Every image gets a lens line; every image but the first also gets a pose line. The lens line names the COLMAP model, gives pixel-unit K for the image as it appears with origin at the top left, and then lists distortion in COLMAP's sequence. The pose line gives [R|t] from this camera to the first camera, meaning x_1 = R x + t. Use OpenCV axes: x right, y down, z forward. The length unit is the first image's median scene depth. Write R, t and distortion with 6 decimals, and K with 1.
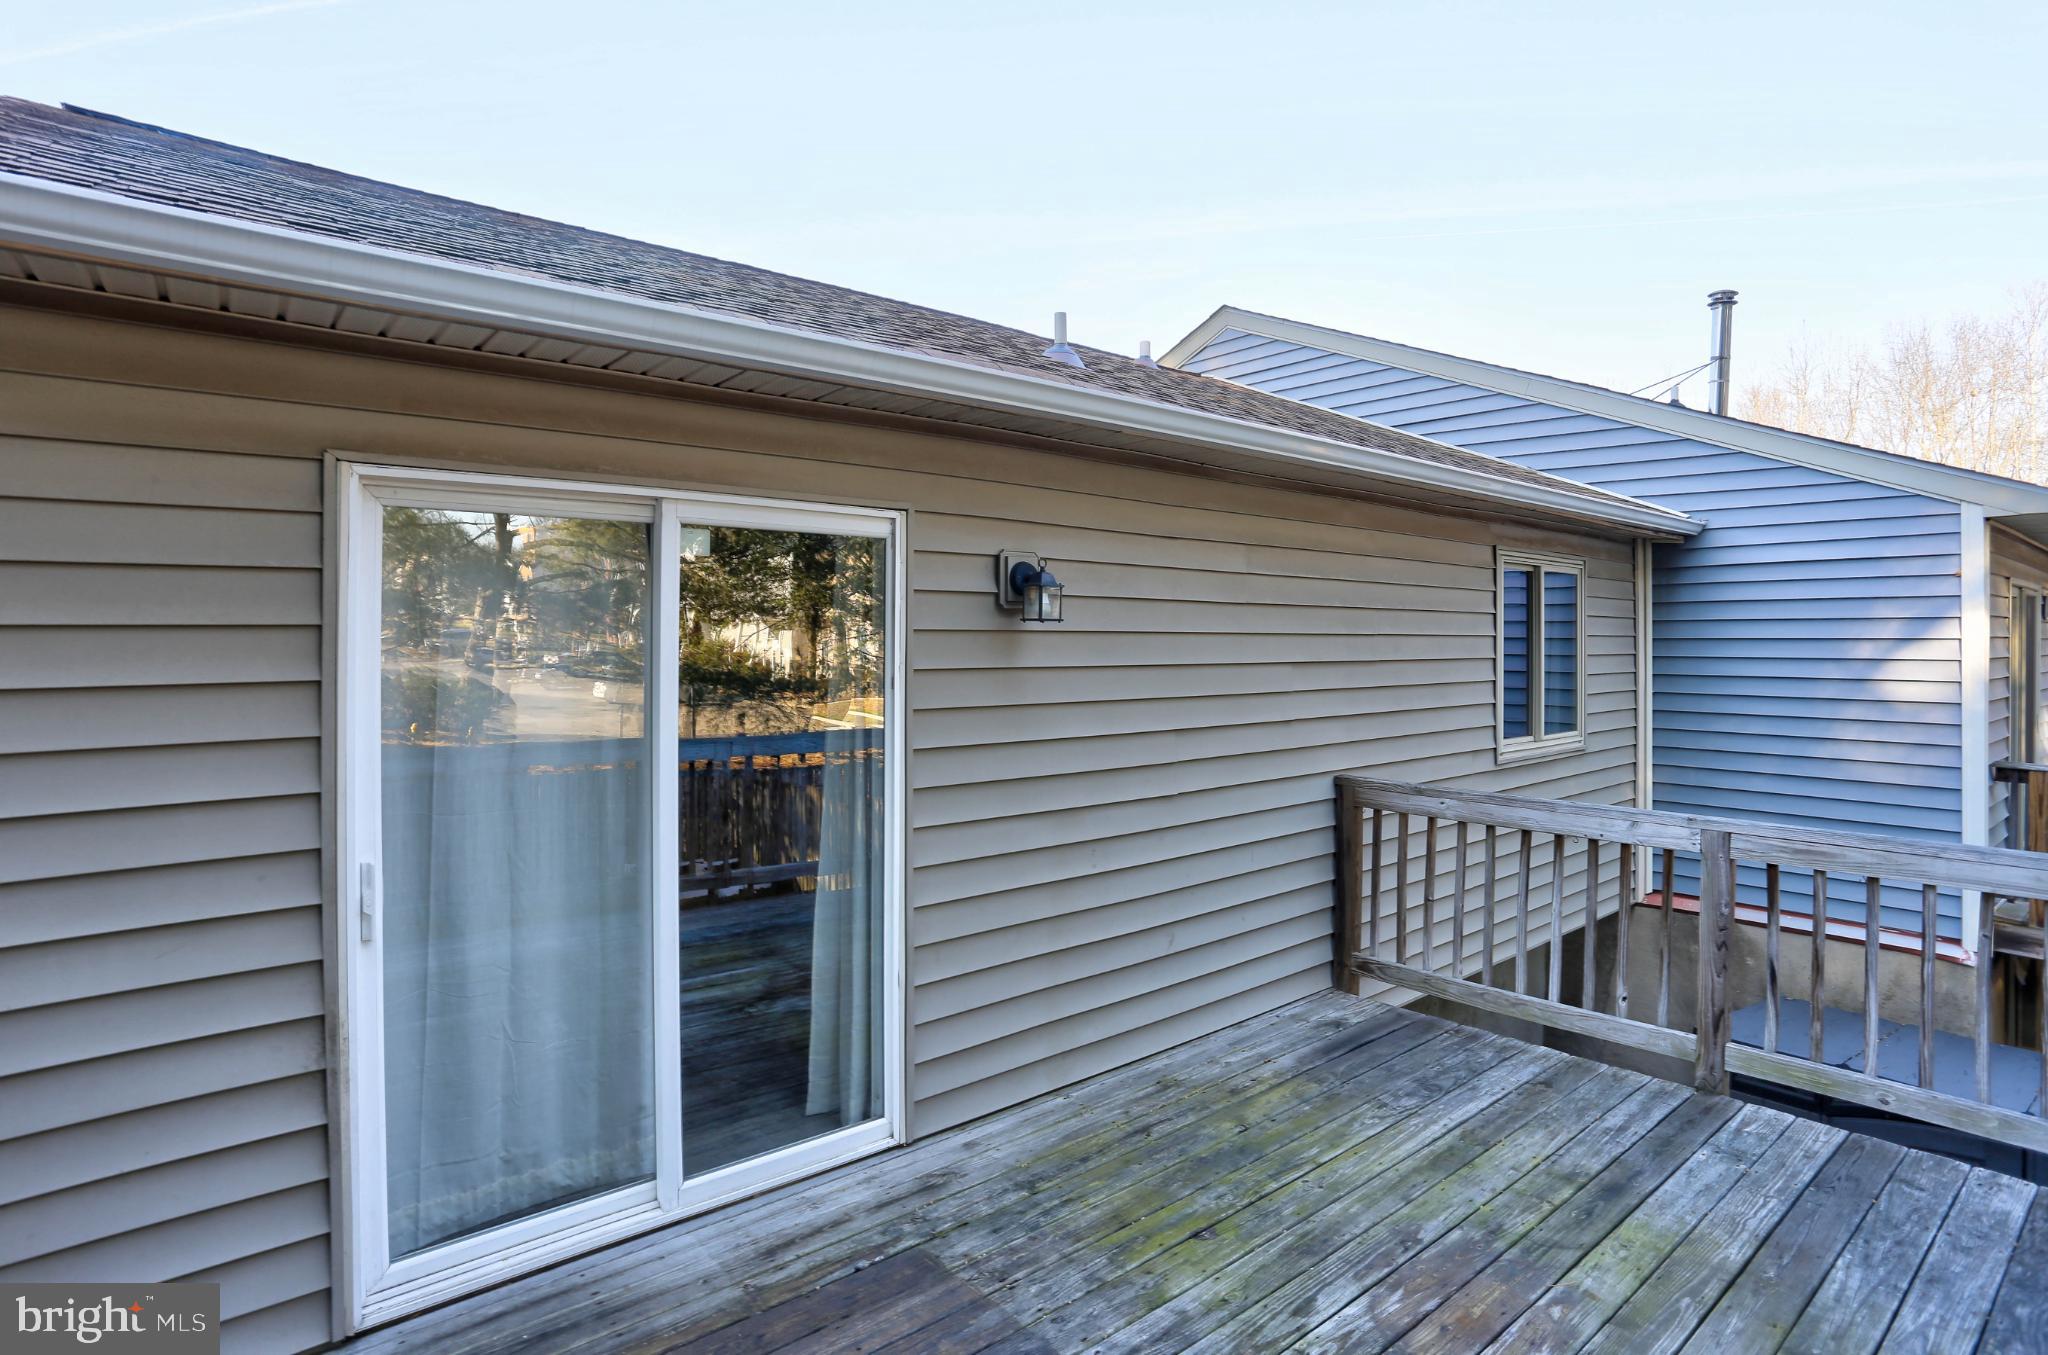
lens RADIAL K [[1022.7, 0, 1010.0], [0, 1022.7, 642.0], [0, 0, 1]] dist [-0.059791, 0.022604]
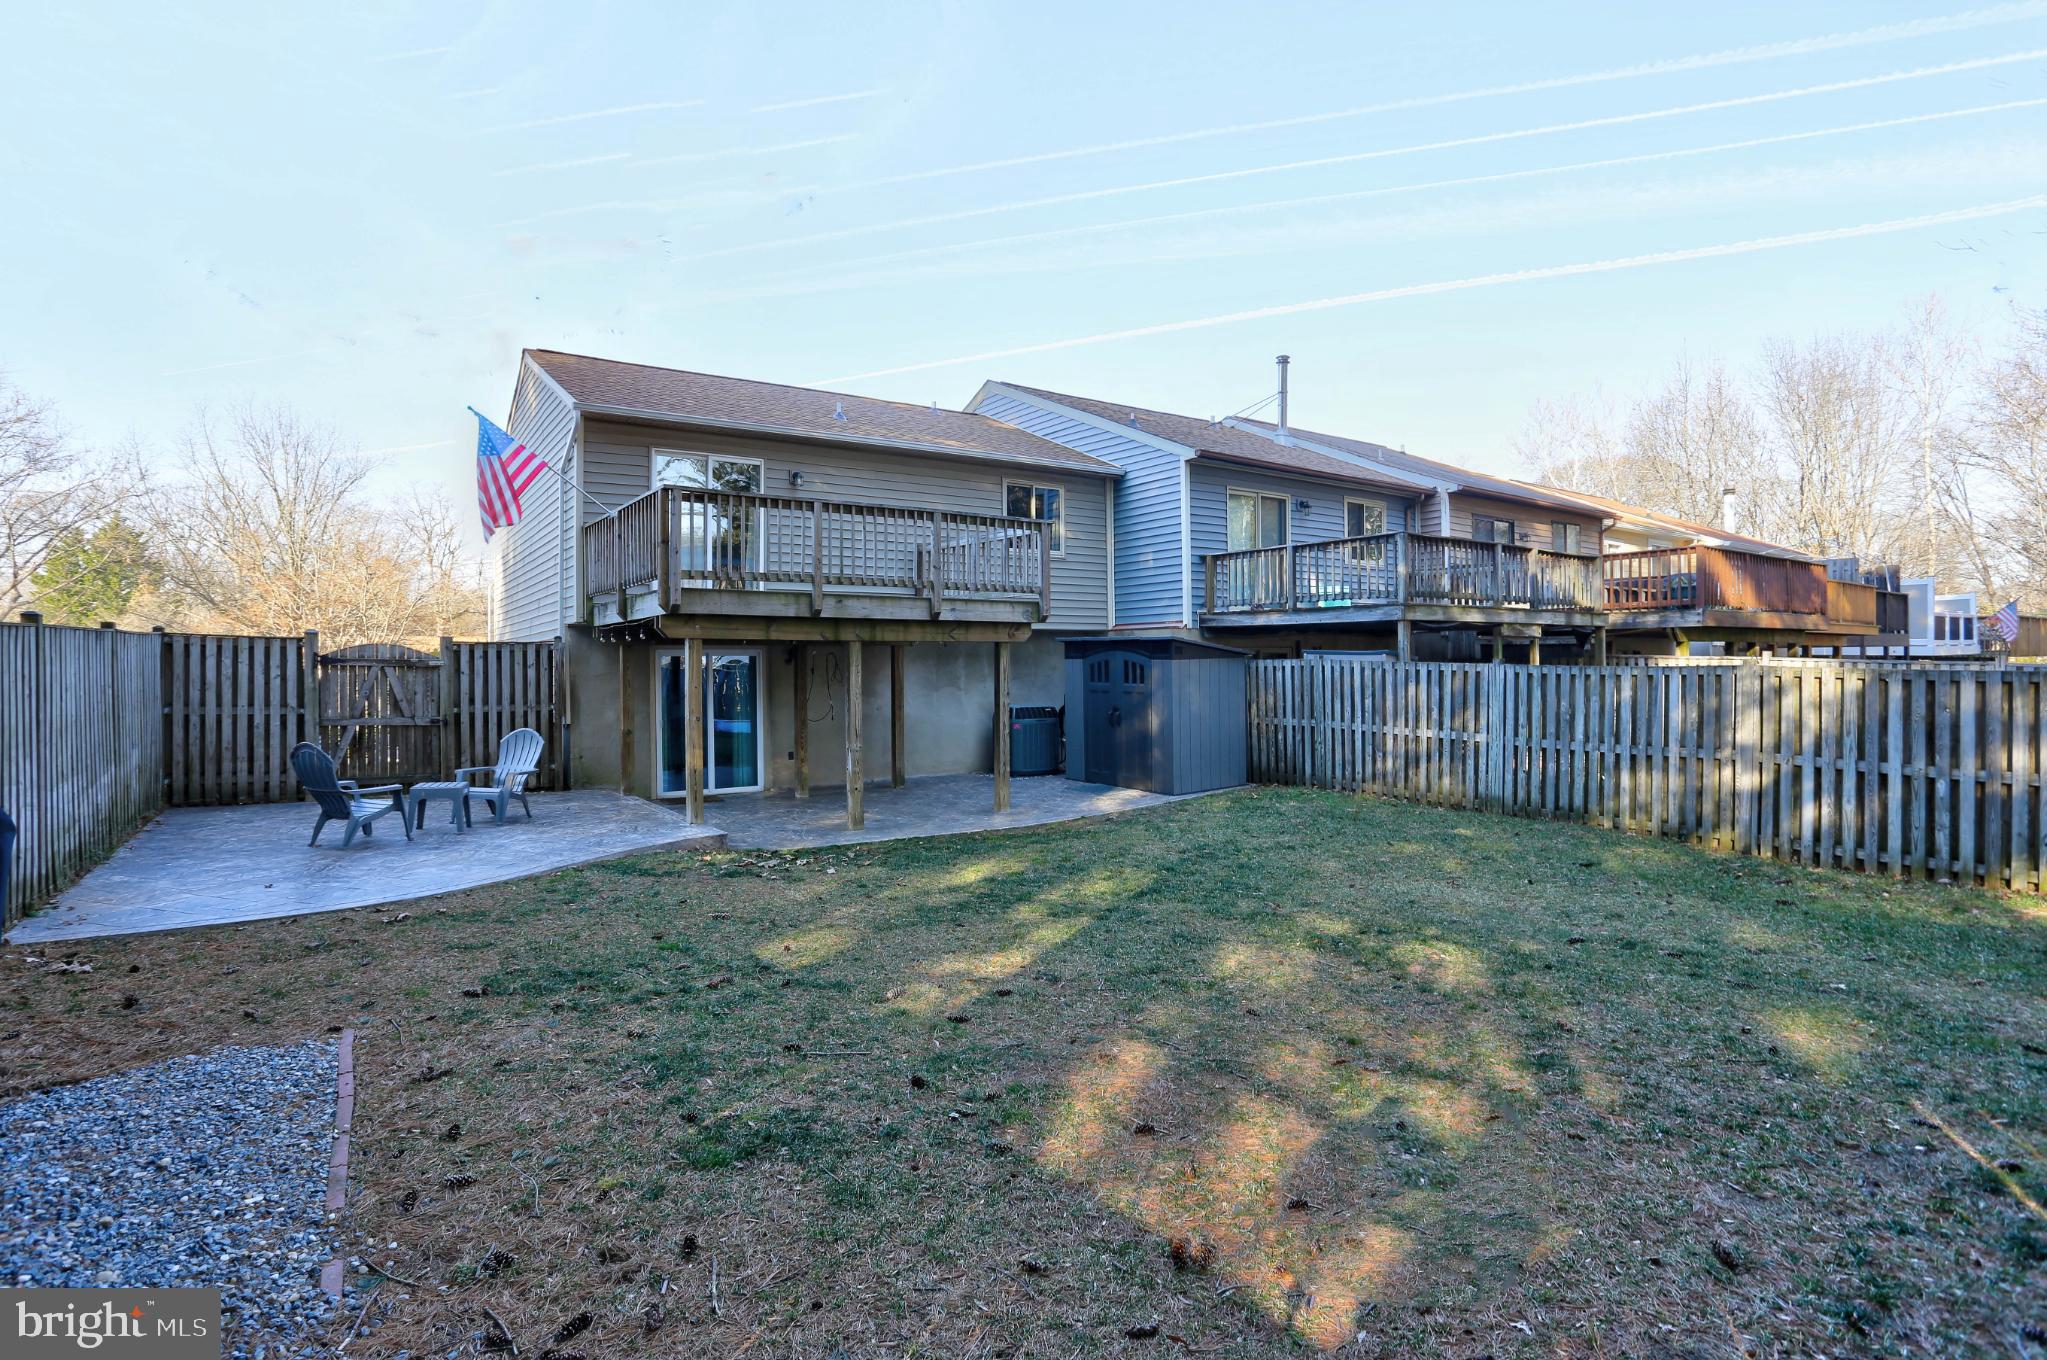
lens RADIAL K [[998.4, 0, 1014.2], [0, 998.4, 671.7], [0, 0, 1]] dist [-0.050234, 0.019700]
pose [[0.997211, -0.011314, -0.073773, 0.690673], [0.012084, 0.999877, 0.009995, 0.409311], [0.073651, -0.010858, 0.997225, -1.724530]]
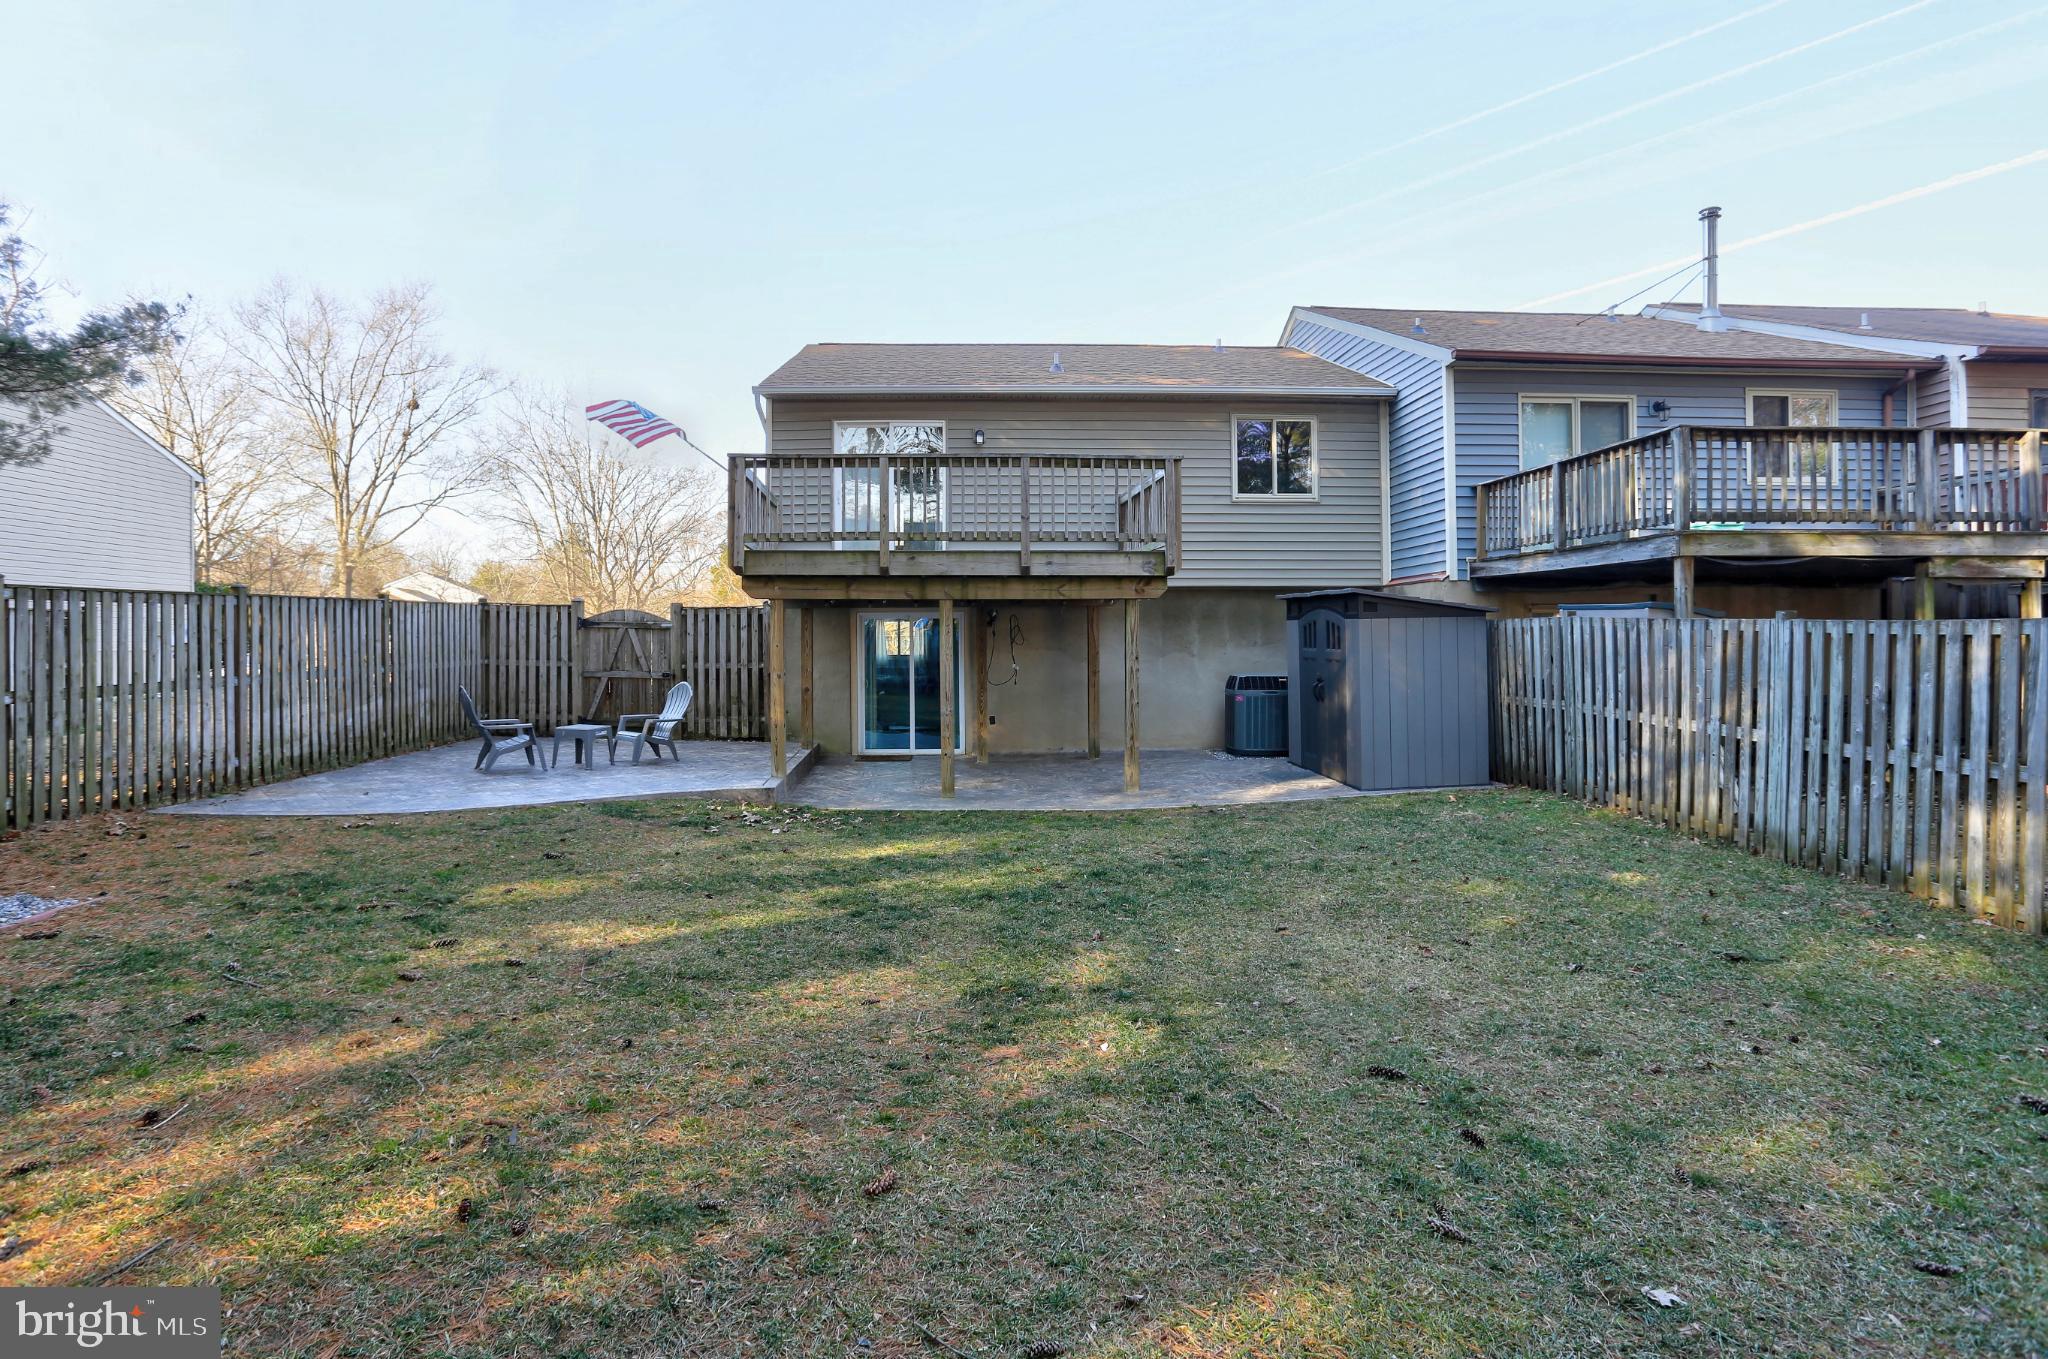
lens RADIAL K [[1001.3, 0, 1019.7], [0, 1001.3, 648.4], [0, 0, 1]] dist [-0.056562, 0.031254]
pose [[0.815129, -0.003410, -0.579270, 1.421688], [0.009998, 0.999917, 0.008183, 0.441607], [0.579193, -0.012462, 0.815095, -1.246307]]
